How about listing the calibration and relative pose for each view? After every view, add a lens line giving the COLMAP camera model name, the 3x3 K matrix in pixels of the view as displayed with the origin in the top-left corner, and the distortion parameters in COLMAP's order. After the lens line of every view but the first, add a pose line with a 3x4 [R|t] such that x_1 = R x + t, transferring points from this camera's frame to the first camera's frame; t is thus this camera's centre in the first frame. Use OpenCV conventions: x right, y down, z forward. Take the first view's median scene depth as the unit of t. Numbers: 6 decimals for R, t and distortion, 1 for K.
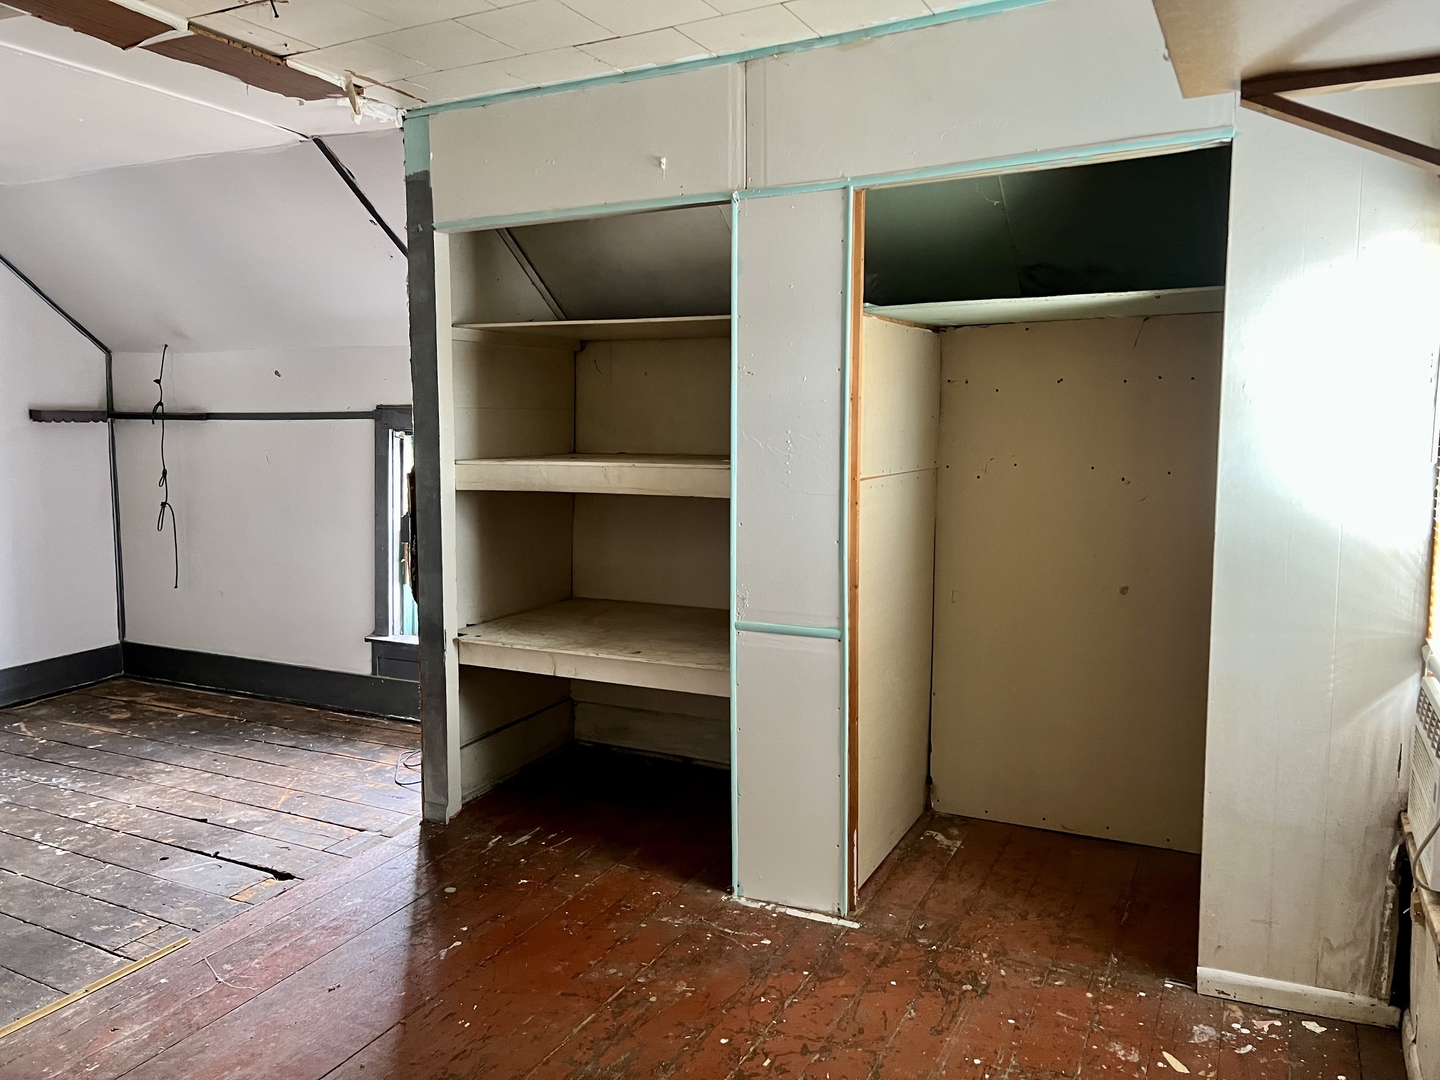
lens RADIAL K [[1094.5, 0, 723.3], [0, 1094.5, 531.8], [0, 0, 1]] dist [0.045571, -0.056168]
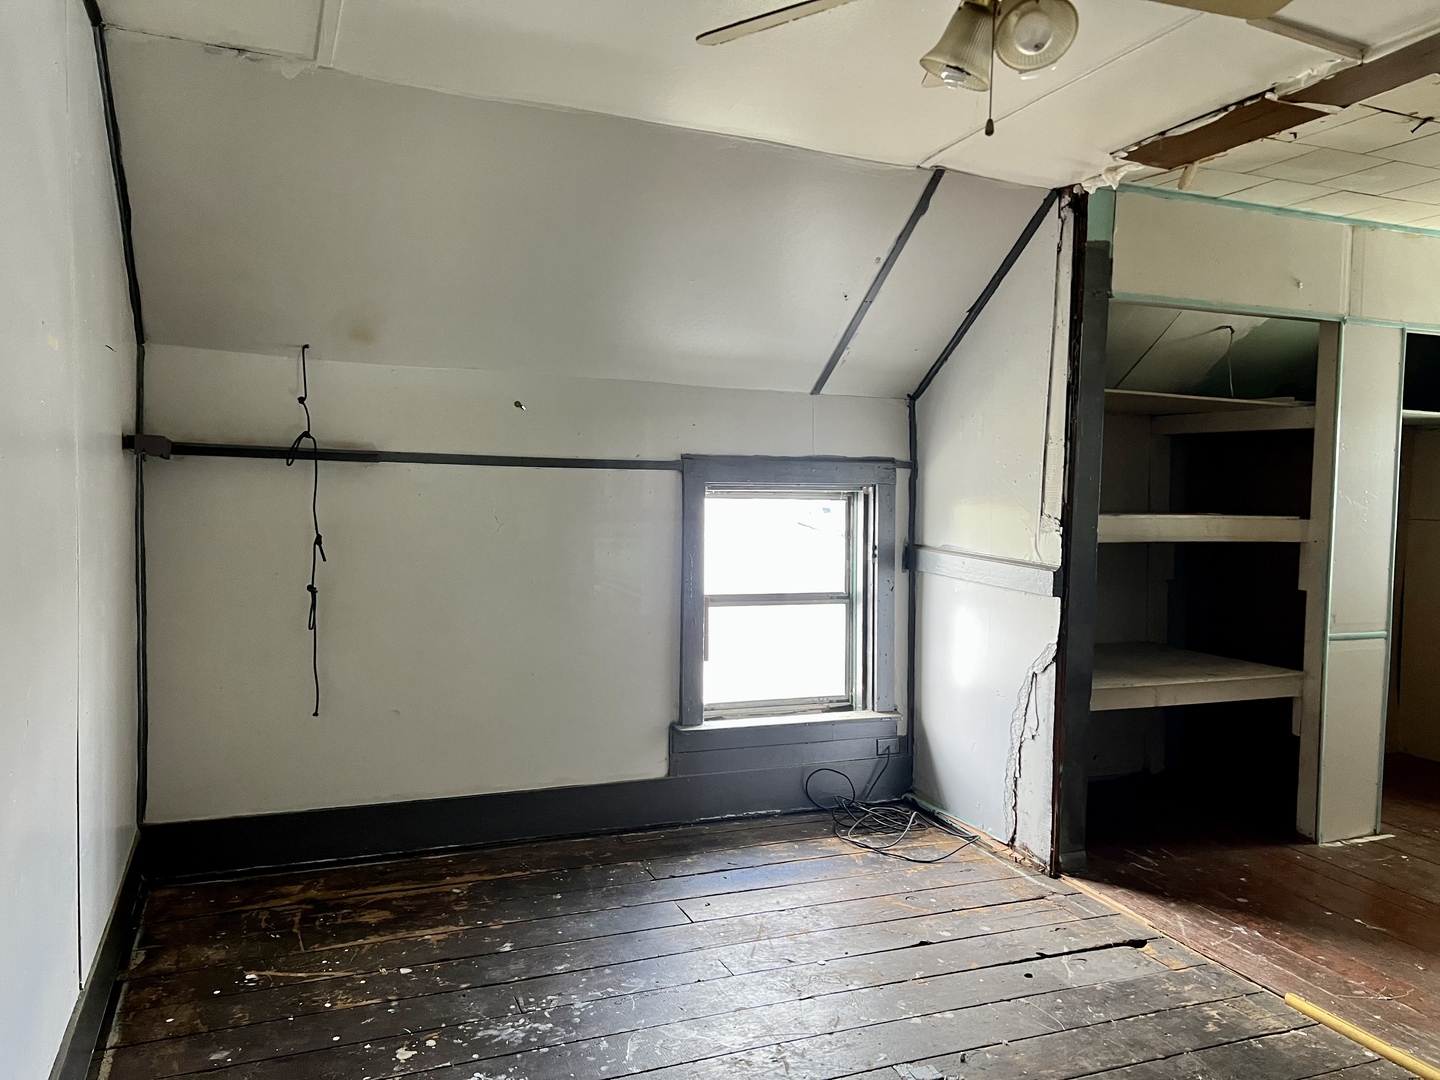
lens RADIAL K [[1094.5, 0, 727.1], [0, 1094.5, 553.5], [0, 0, 1]] dist [0.045571, -0.056168]
pose [[0.645888, -0.029755, 0.762852, -1.202012], [0.056403, 0.998369, -0.008814, -0.037004], [-0.761346, 0.048720, 0.646513, 0.555778]]
